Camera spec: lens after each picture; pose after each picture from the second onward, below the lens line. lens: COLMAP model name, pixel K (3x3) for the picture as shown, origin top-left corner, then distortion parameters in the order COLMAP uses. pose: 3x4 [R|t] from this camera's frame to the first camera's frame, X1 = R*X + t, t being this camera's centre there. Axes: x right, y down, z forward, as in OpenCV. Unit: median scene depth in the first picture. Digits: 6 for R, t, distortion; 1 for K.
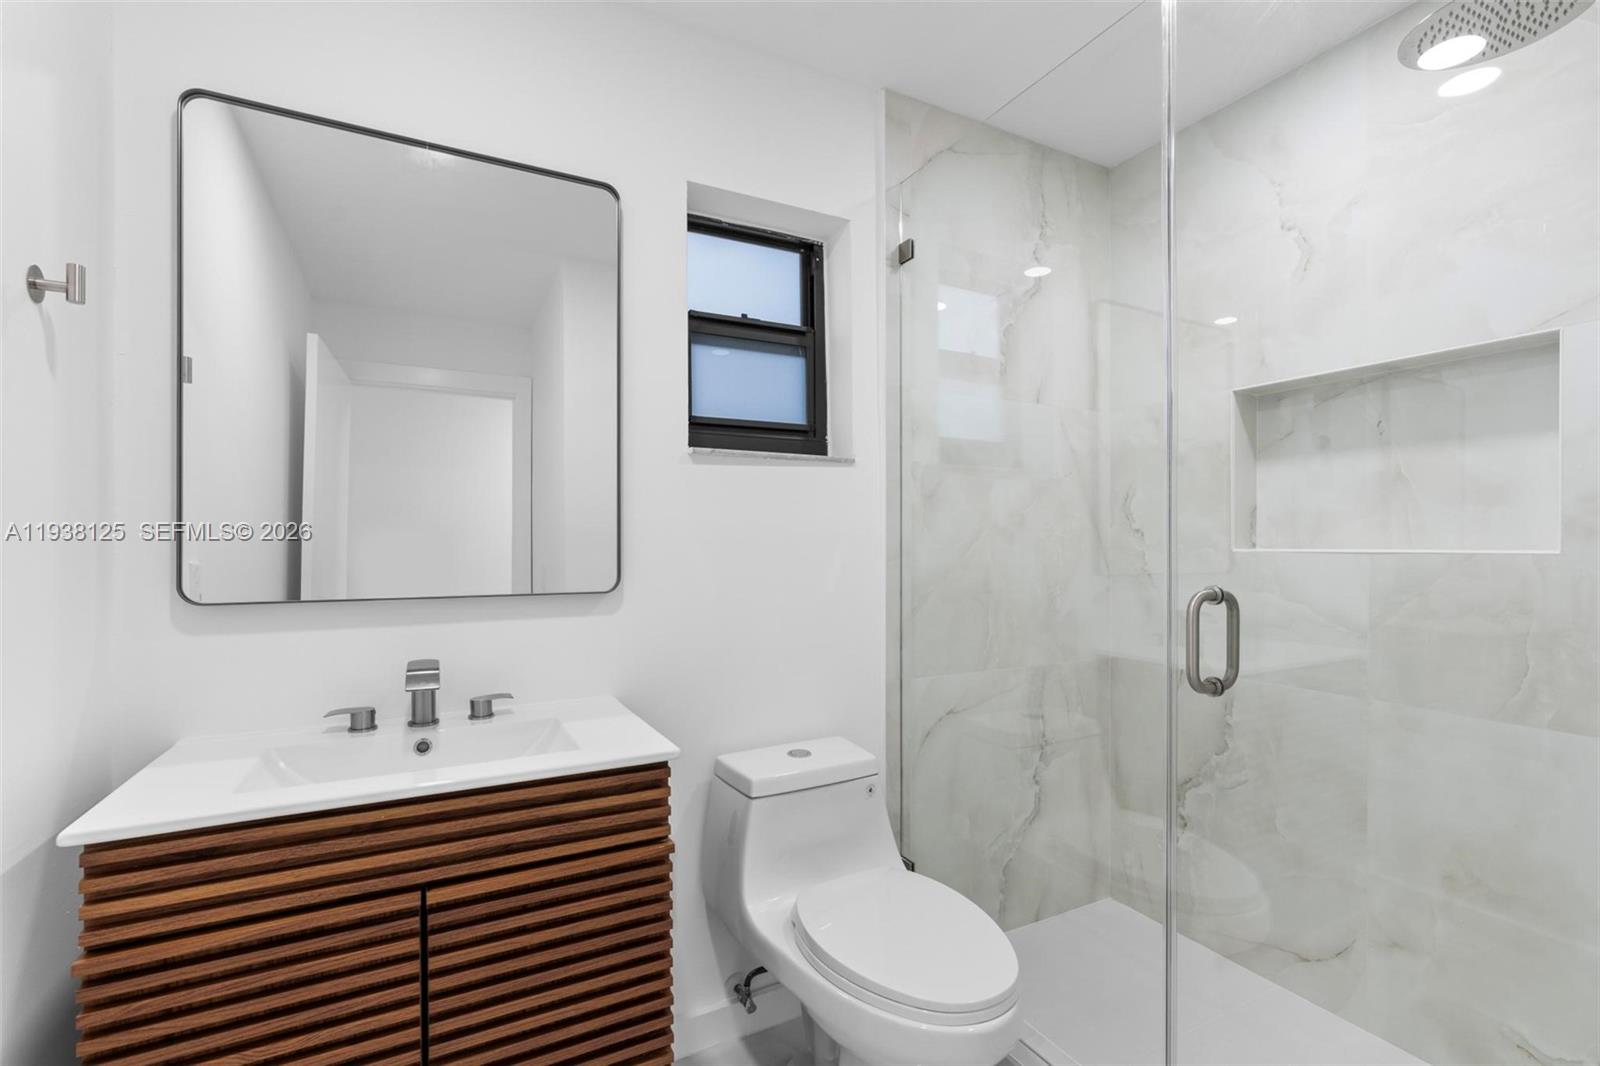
lens RADIAL K [[723.2, 0, 800.0], [0, 723.2, 533.0], [0, 0, 1]] dist [0.000018, 0.000348]
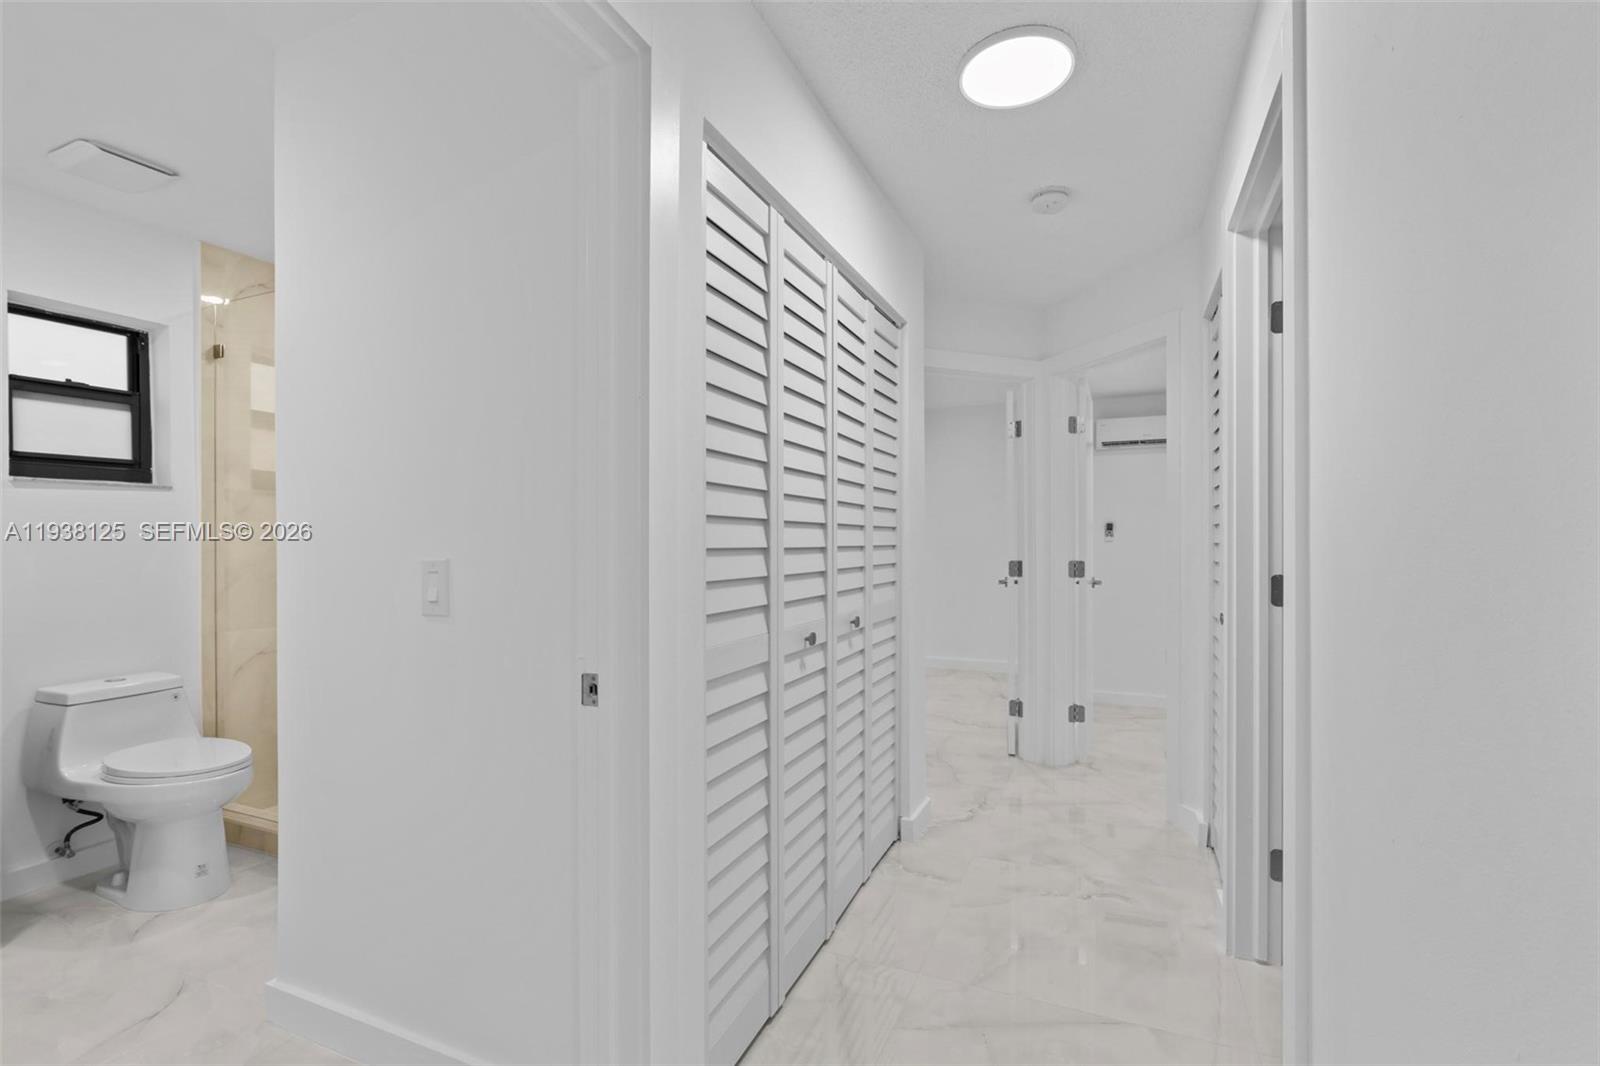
lens RADIAL K [[723.2, 0, 800.0], [0, 723.2, 533.0], [0, 0, 1]] dist [0.000018, 0.000348]
pose [[0.784956, 0.000063, 0.619551, 0.162561], [0.001919, 0.999995, -0.002533, 0.000484], [-0.619548, 0.003178, 0.784952, -0.949527]]
